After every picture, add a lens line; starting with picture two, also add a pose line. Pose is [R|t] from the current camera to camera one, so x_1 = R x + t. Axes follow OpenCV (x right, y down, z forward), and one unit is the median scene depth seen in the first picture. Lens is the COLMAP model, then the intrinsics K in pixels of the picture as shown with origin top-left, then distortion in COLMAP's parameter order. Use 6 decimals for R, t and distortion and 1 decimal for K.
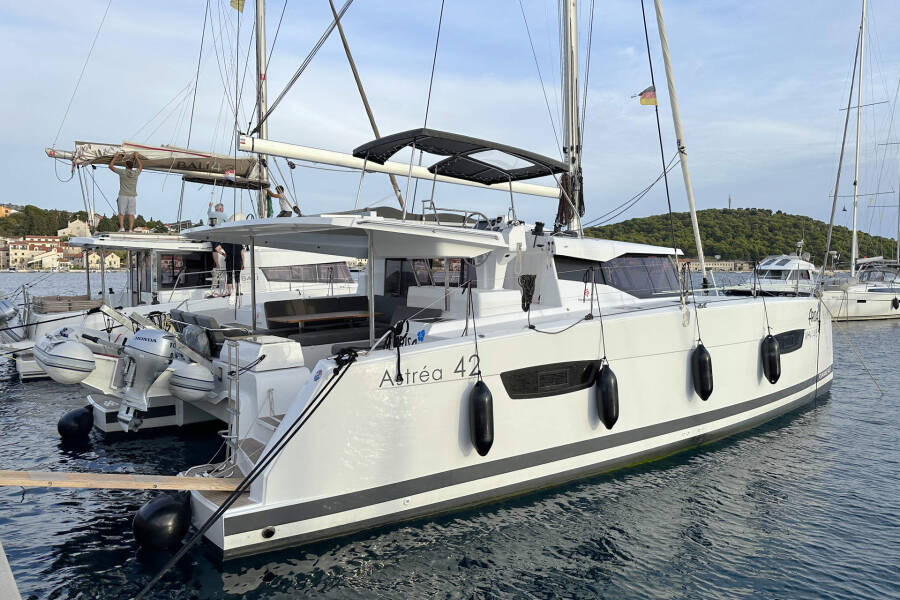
lens RADIAL K [[685.7, 0, 470.6], [0, 685.7, 292.0], [0, 0, 1]] dist [-0.003134, -0.029583]
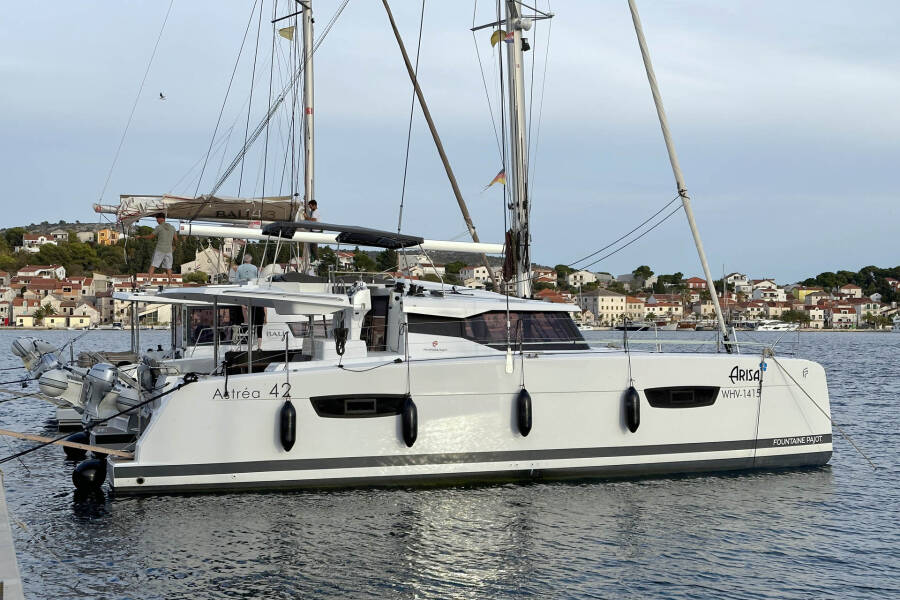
lens RADIAL K [[1218.8, 0, 452.1], [0, 1218.8, 300.4], [0, 0, 1]] dist [-0.100358, 0.000000]
pose [[0.948339, -0.006318, -0.317195, 1.074200], [-0.010720, 0.998593, -0.051939, 0.043700], [0.317077, 0.052656, 0.946937, -1.242270]]
